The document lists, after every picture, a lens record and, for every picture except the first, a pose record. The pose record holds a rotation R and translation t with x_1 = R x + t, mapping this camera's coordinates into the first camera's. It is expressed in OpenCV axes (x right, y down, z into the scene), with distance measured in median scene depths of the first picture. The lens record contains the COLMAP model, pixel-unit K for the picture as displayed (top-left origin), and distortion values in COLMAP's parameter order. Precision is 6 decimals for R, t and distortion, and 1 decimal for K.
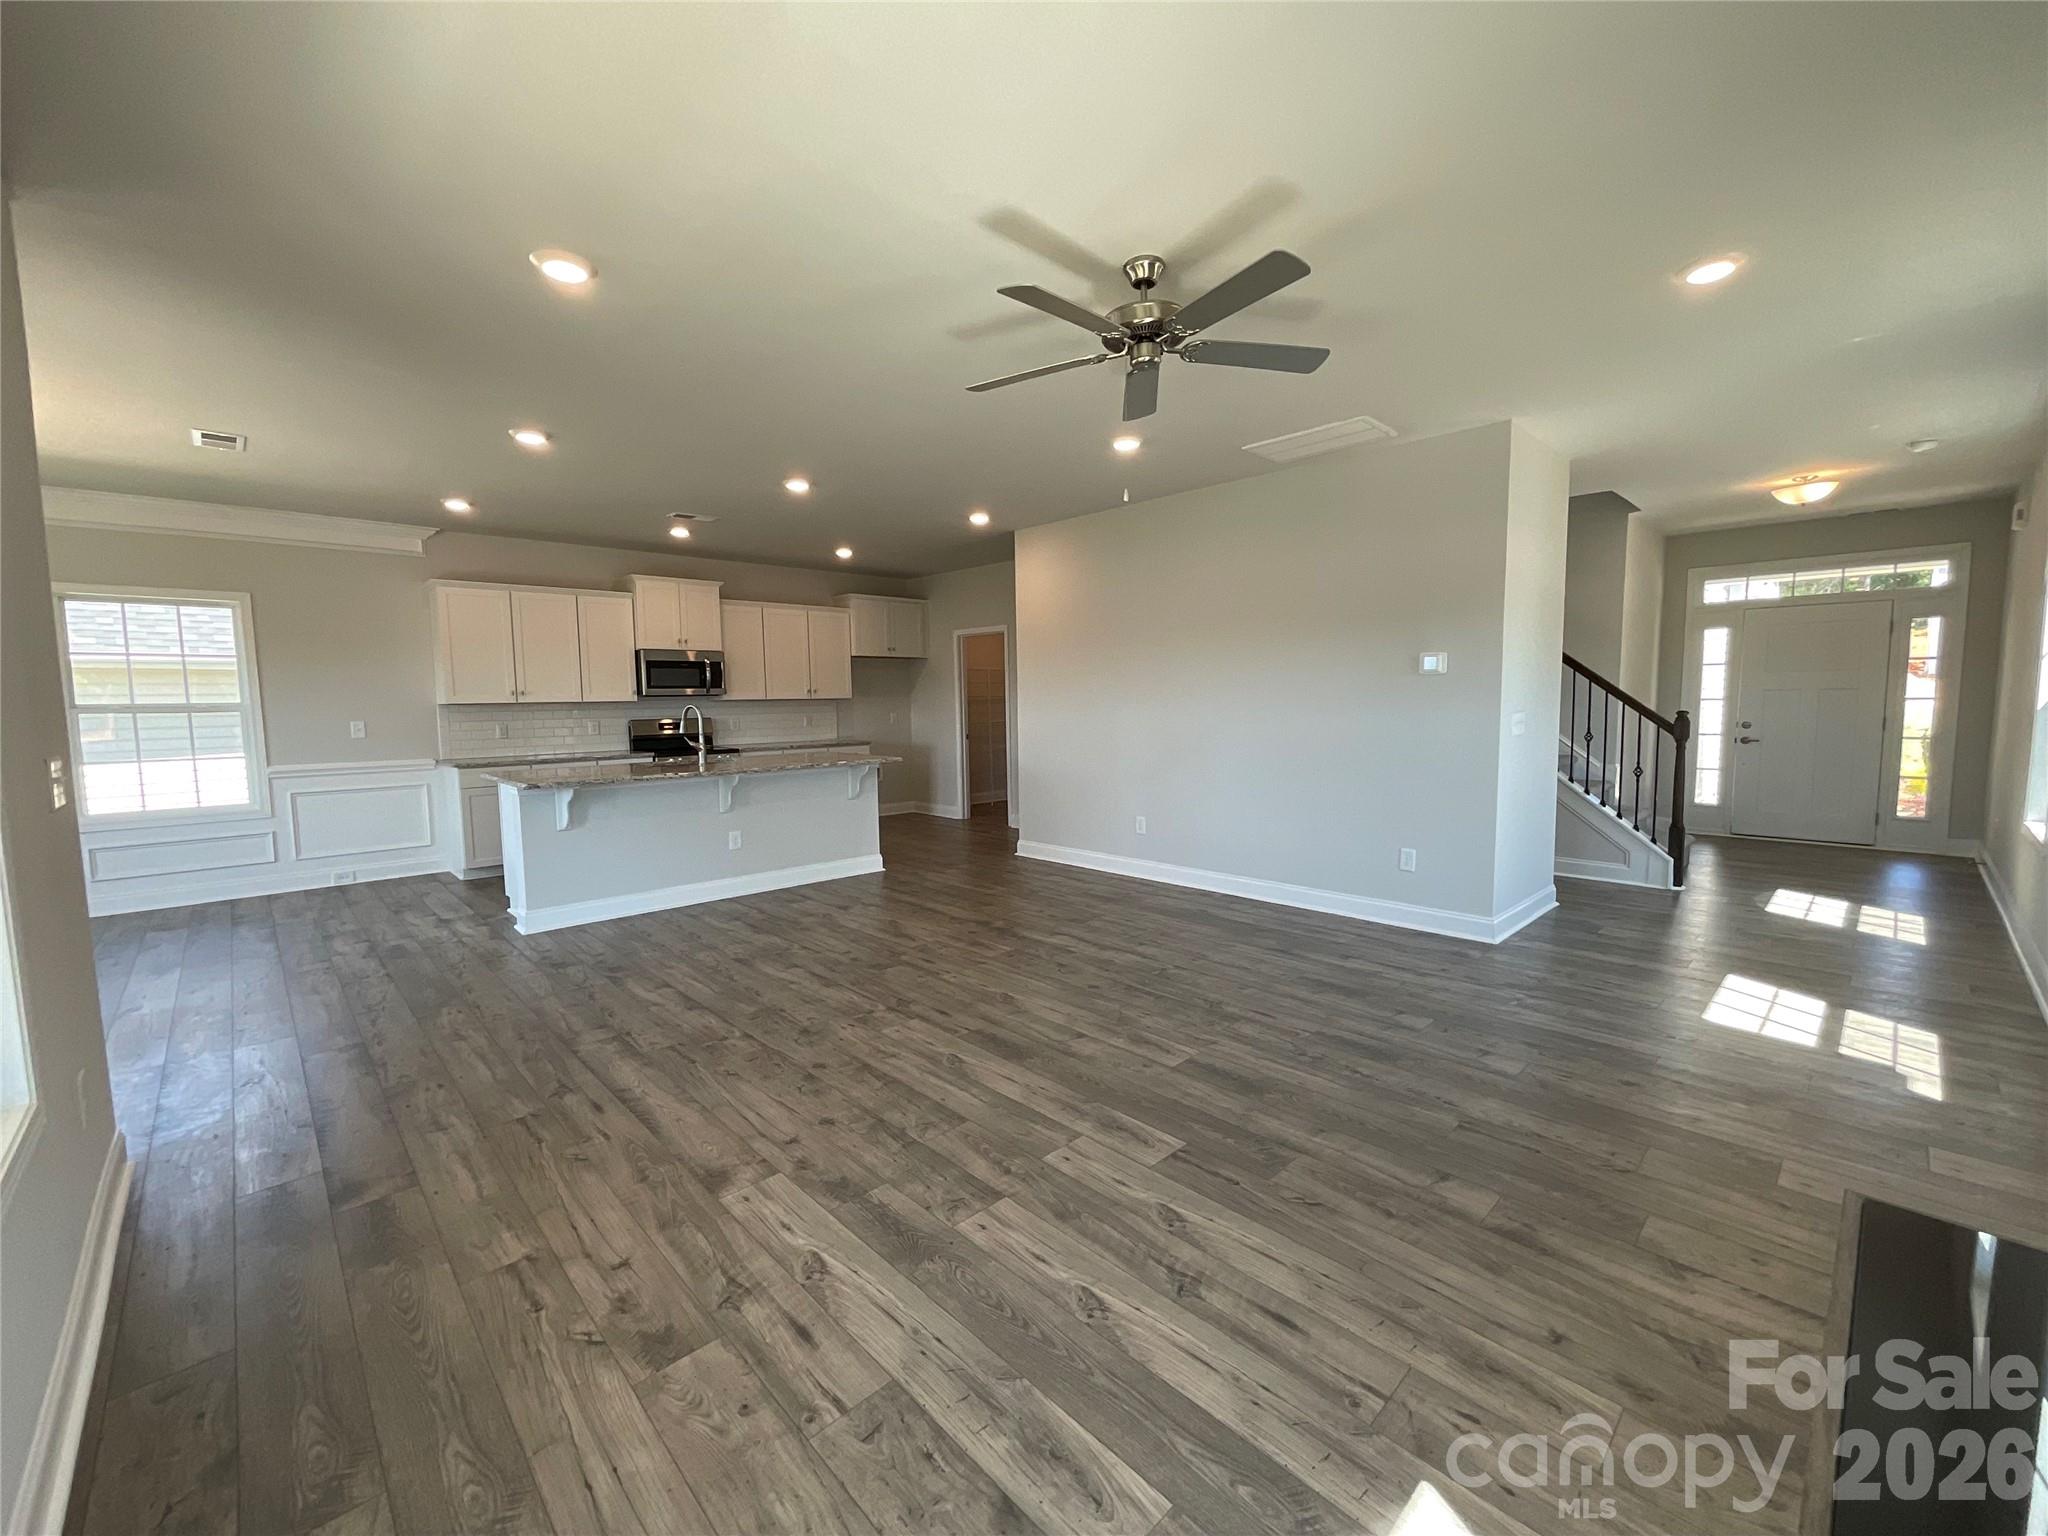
lens RADIAL K [[835.2, 0, 1032.6], [0, 835.2, 759.1], [0, 0, 1]] dist [0.007804, -0.000846]
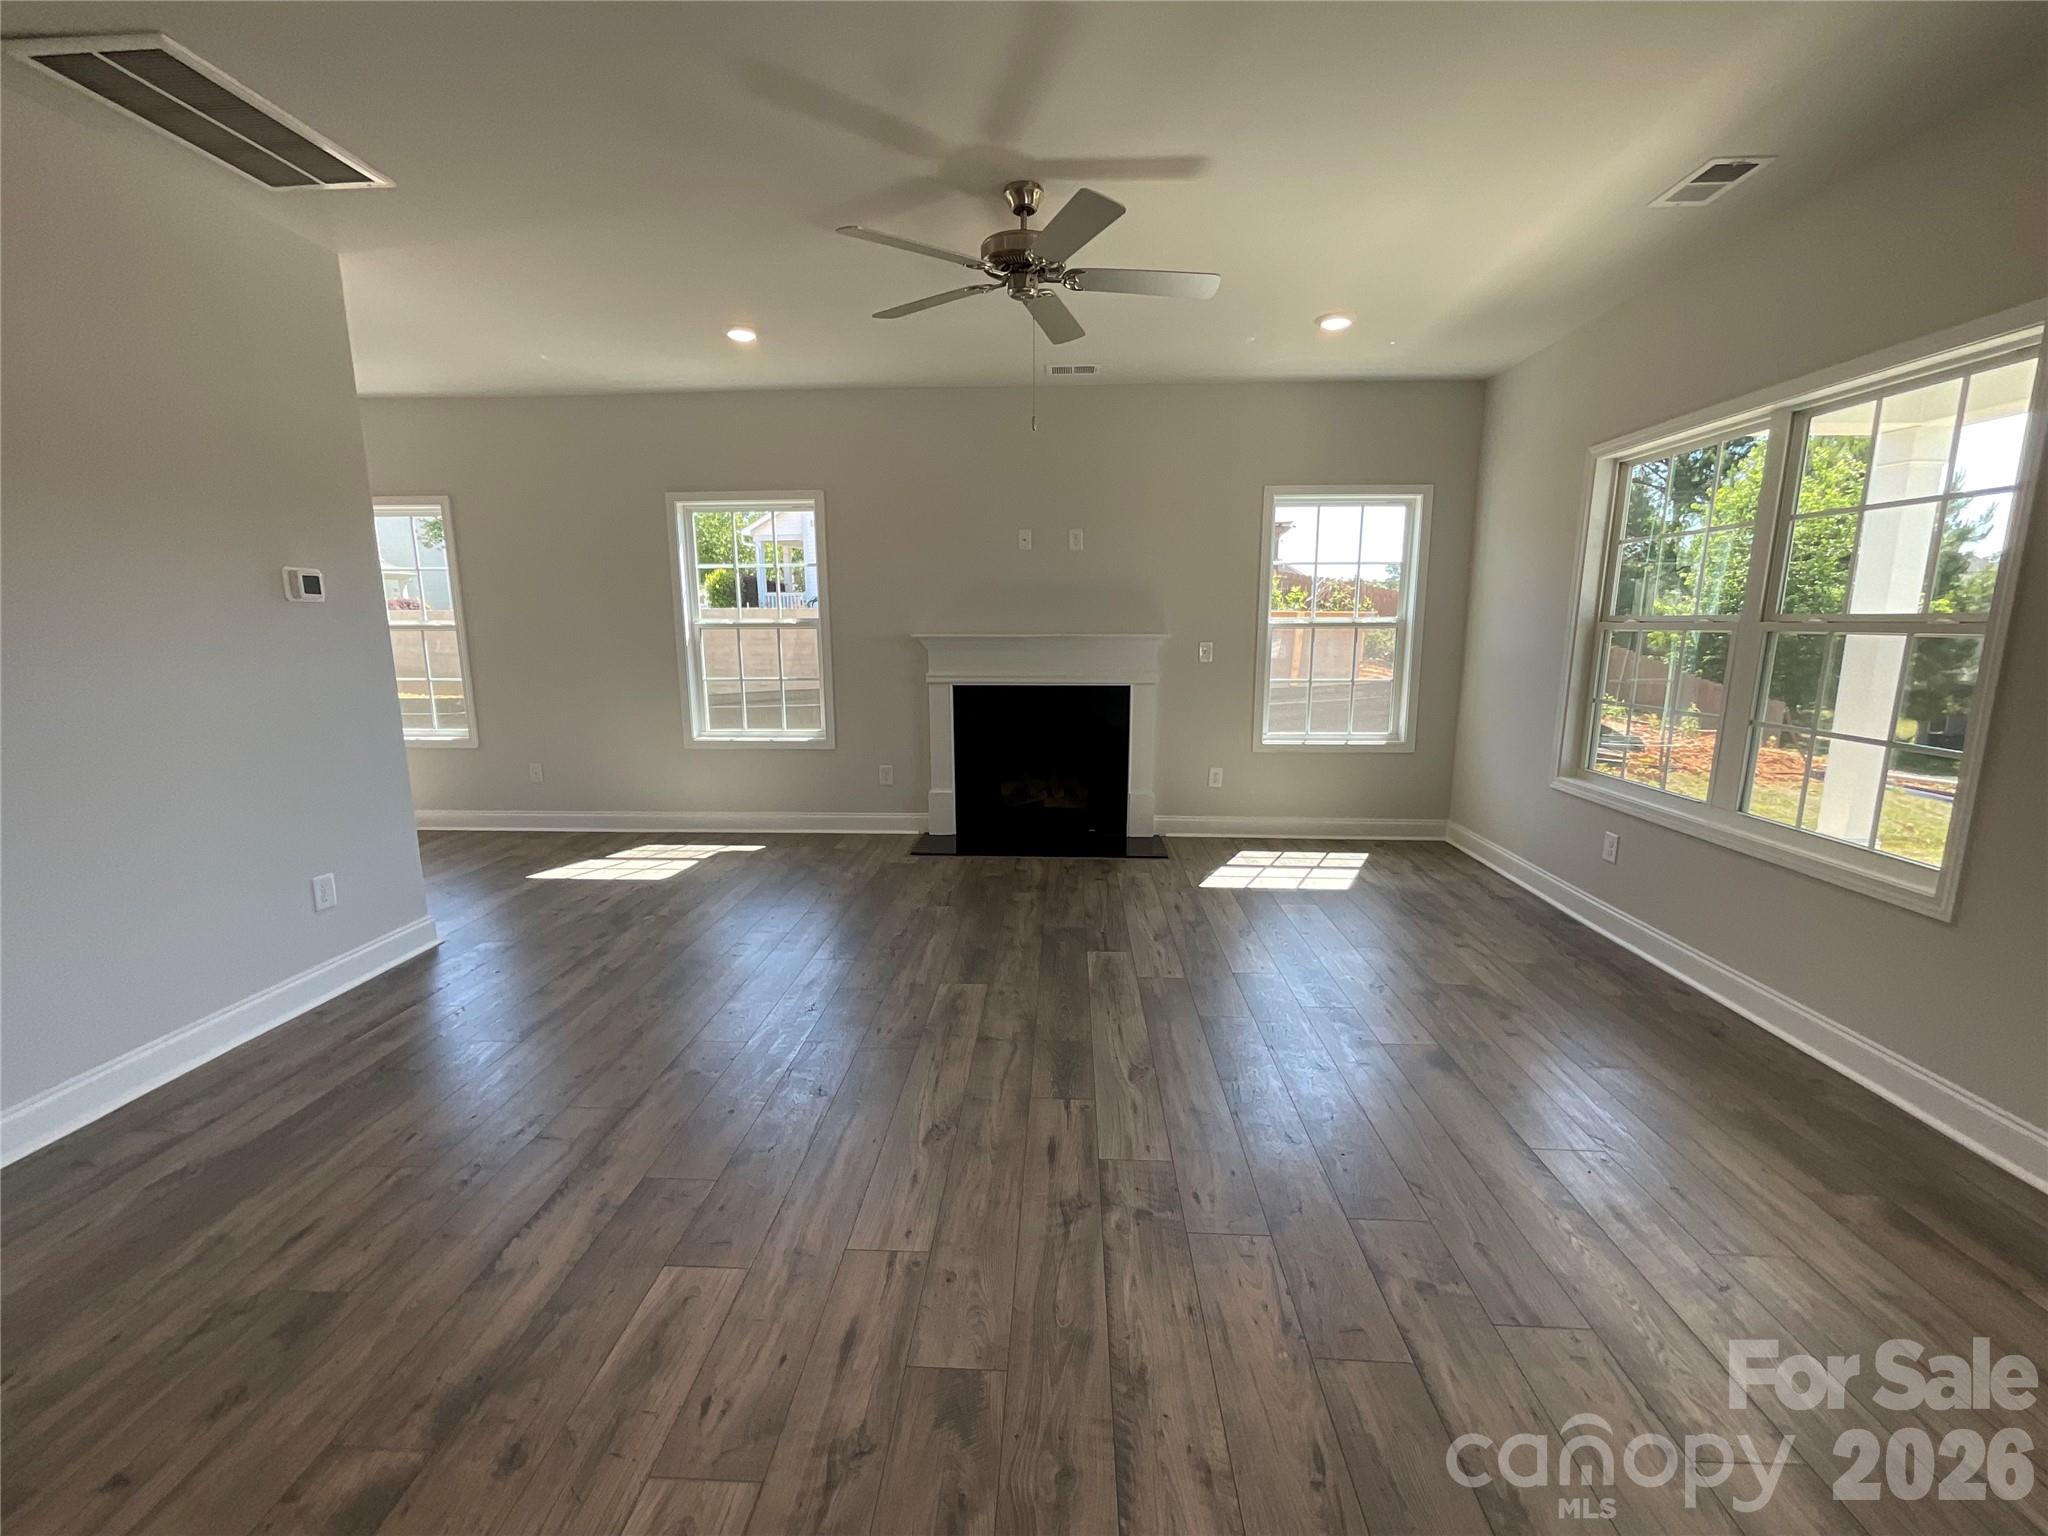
lens RADIAL K [[835.2, 0, 1033.1], [0, 835.2, 764.7], [0, 0, 1]] dist [0.007804, -0.000846]
pose [[-0.691413, -0.105604, 0.714700, -0.517784], [0.065029, 0.976146, 0.207146, -0.099040], [-0.719527, 0.189700, -0.668053, 1.406108]]
